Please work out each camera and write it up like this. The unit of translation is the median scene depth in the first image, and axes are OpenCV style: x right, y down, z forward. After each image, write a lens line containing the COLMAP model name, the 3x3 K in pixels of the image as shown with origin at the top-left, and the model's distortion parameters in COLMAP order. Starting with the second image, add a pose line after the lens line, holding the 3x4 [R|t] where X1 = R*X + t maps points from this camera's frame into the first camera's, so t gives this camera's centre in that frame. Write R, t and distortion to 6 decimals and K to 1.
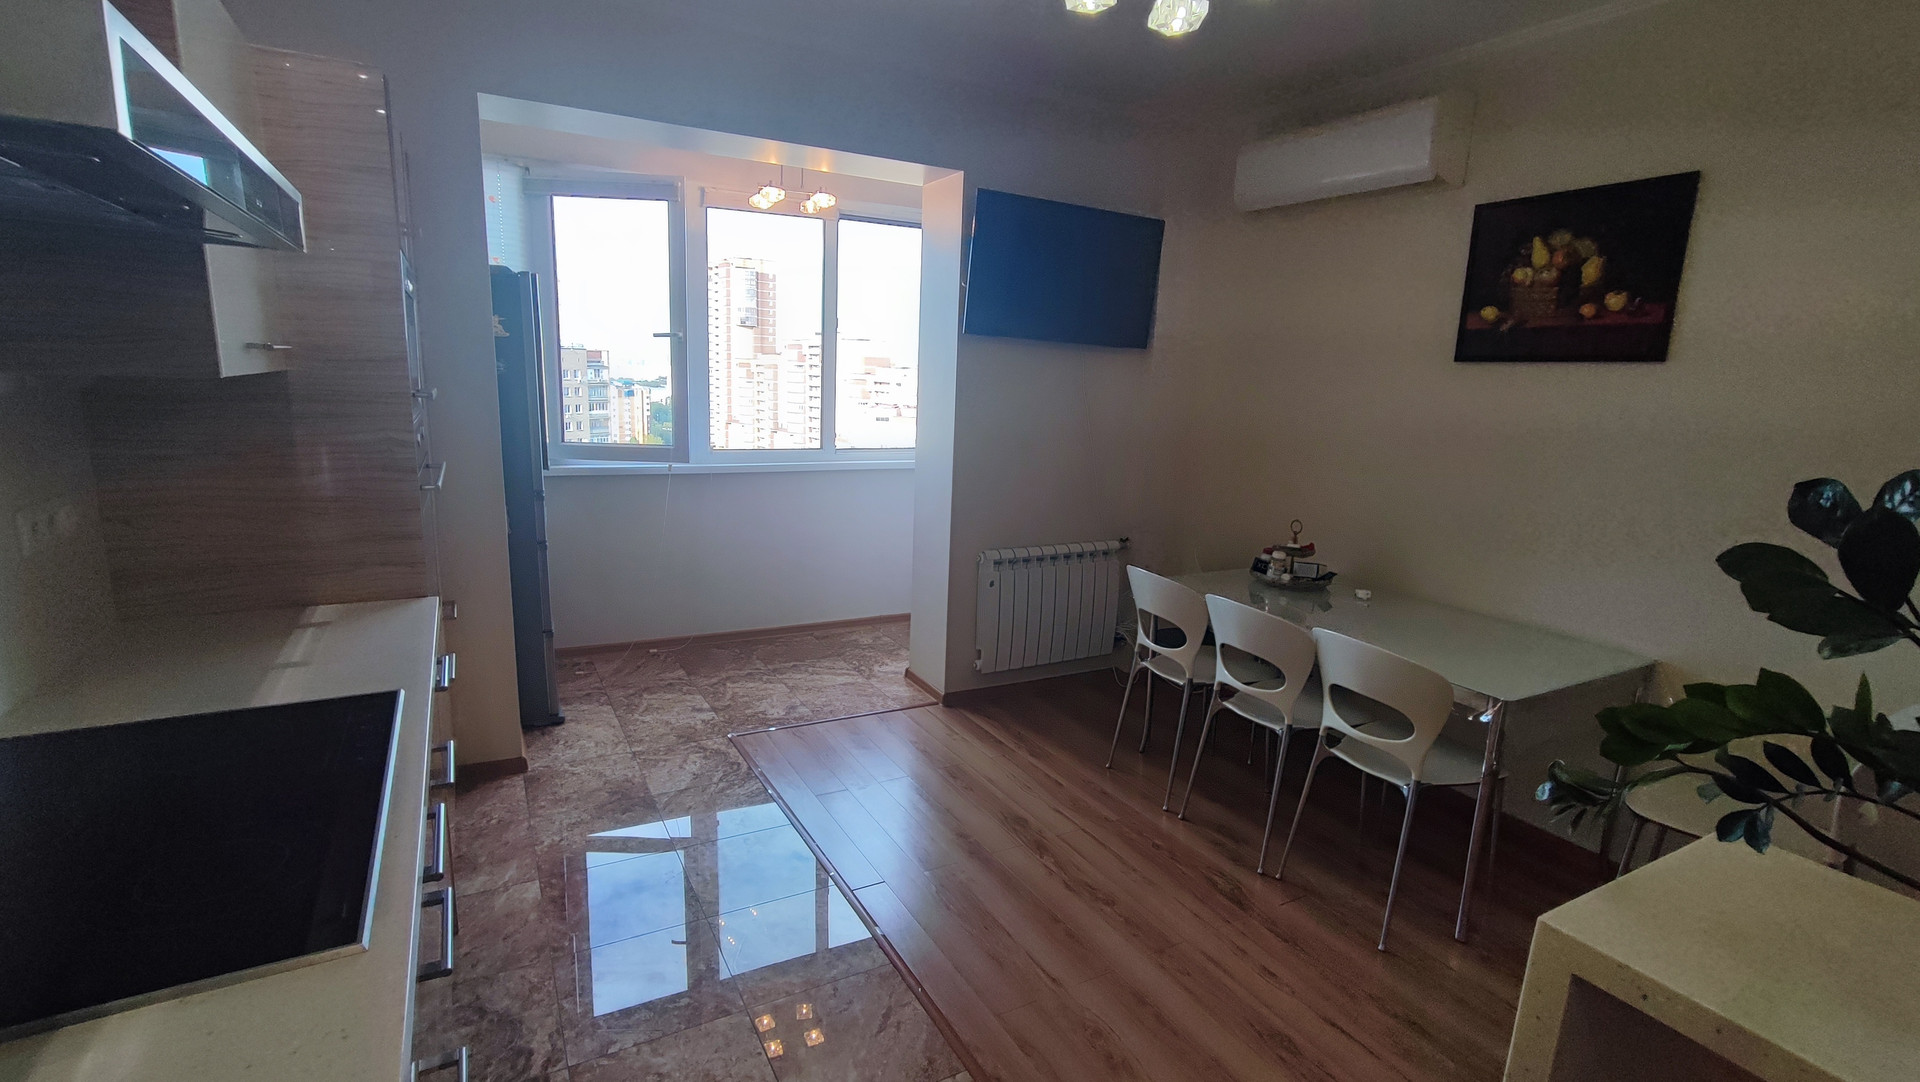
lens RADIAL K [[879.6, 0, 936.2], [0, 879.6, 535.0], [0, 0, 1]] dist [-0.012476, 0.011115]
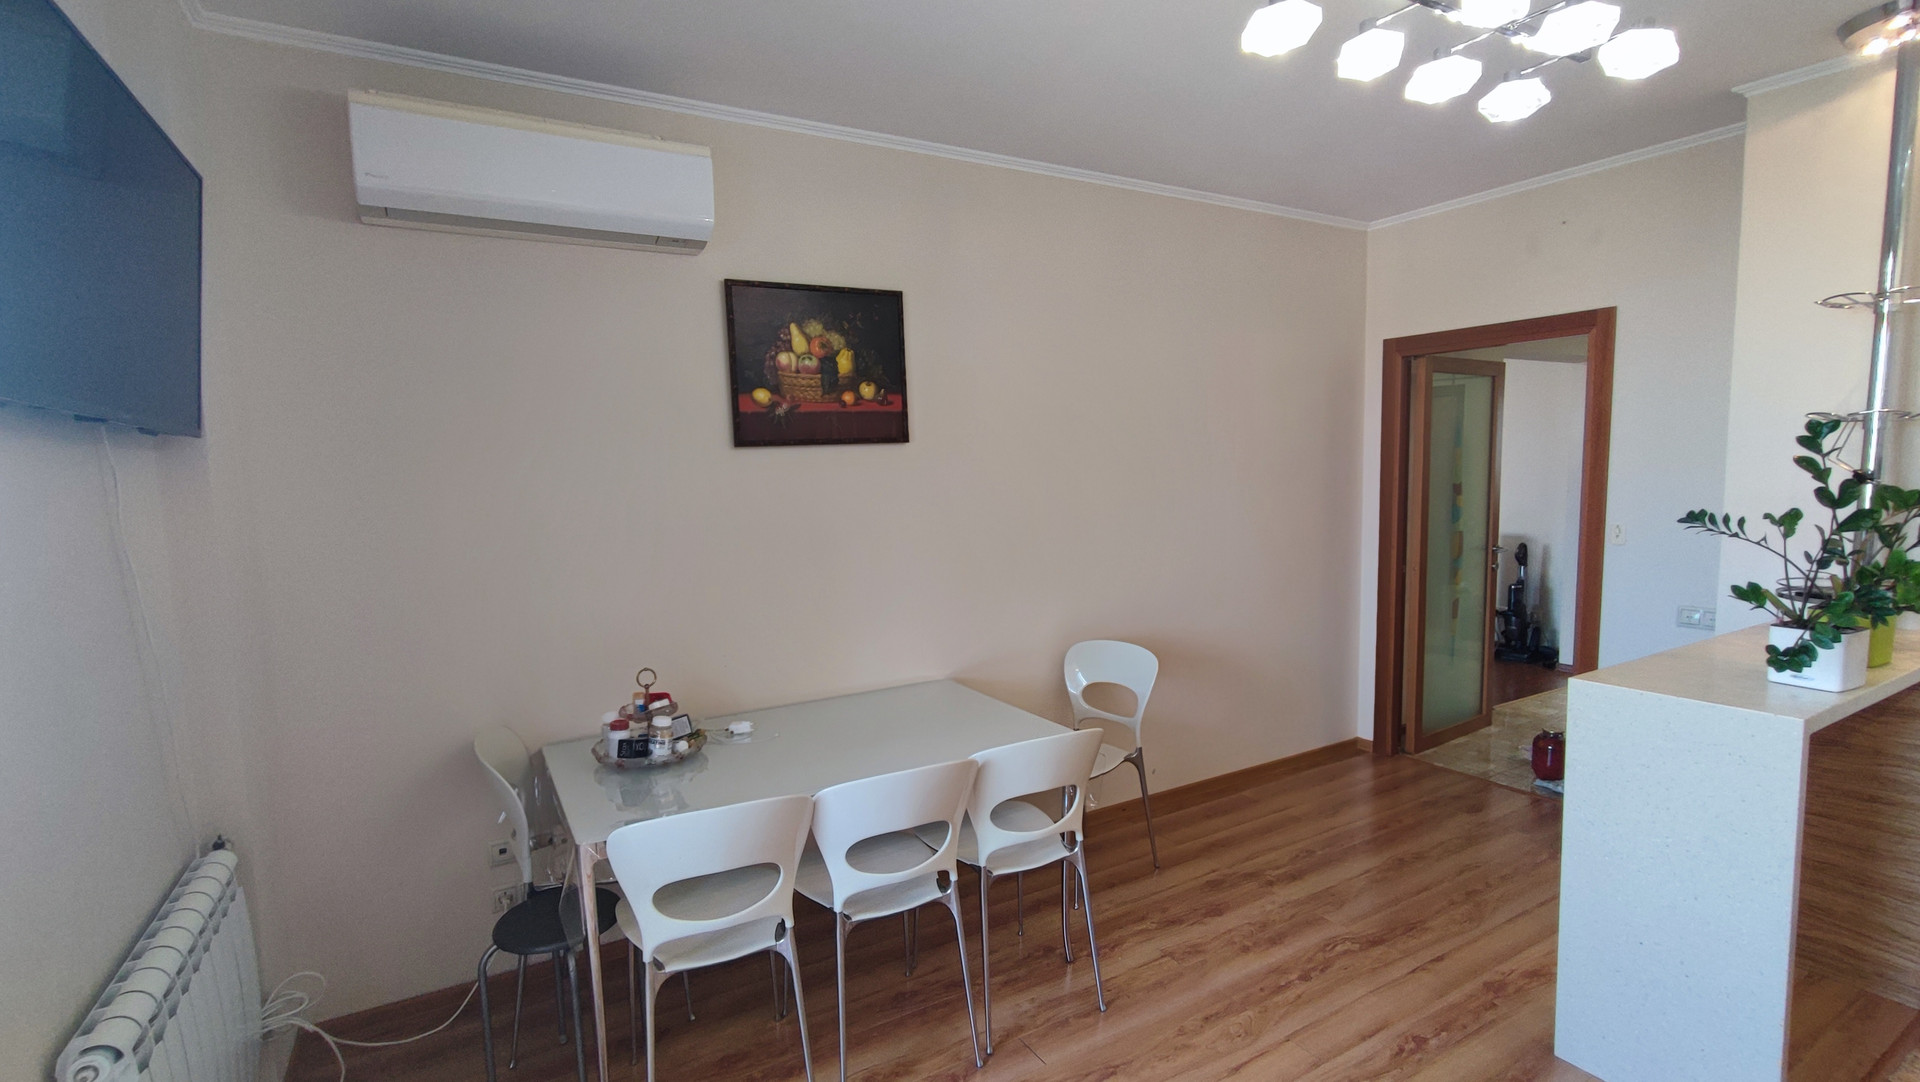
lens RADIAL K [[879.6, 0, 961.1], [0, 879.6, 547.3], [0, 0, 1]] dist [-0.012476, 0.011115]
pose [[-0.039473, -0.128537, 0.990919, -0.358476], [0.210553, 0.968355, 0.133997, -0.186140], [-0.976785, 0.213930, -0.011160, 0.880406]]
